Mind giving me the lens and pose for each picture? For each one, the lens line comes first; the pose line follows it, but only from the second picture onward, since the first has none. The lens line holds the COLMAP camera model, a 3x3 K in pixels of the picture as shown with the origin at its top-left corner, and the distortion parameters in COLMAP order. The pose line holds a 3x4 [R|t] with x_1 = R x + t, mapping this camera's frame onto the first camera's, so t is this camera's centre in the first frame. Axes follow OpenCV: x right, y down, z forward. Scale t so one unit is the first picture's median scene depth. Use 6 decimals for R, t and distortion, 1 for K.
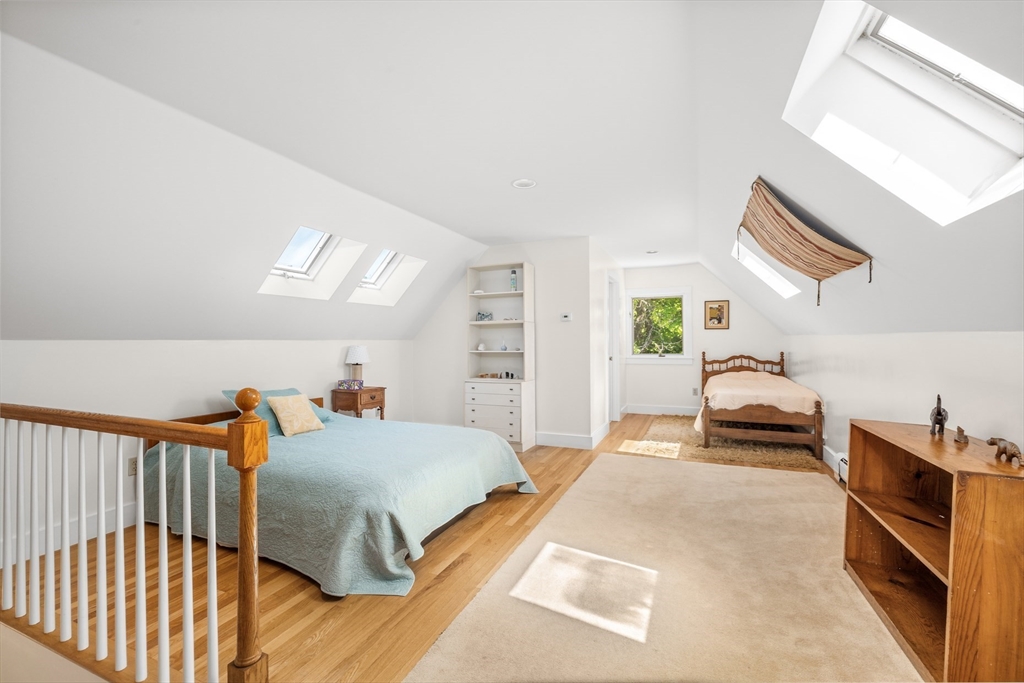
lens RADIAL K [[430.6, 0, 511.1], [0, 430.6, 343.0], [0, 0, 1]] dist [0.000859, 0.000844]
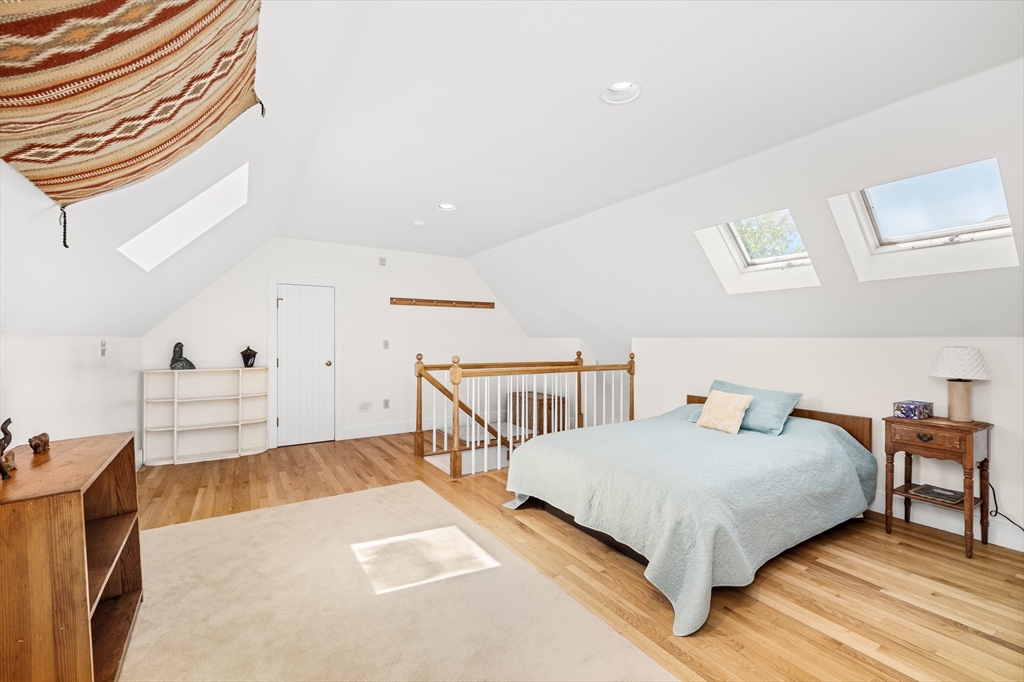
lens RADIAL K [[430.6, 0, 511.1], [0, 430.6, 338.5], [0, 0, 1]] dist [0.000859, 0.000844]
pose [[-0.559778, 0.006631, -0.828616, 0.860742], [-0.001921, 0.999955, 0.009299, -0.019575], [0.828641, 0.006797, -0.559740, 1.606360]]
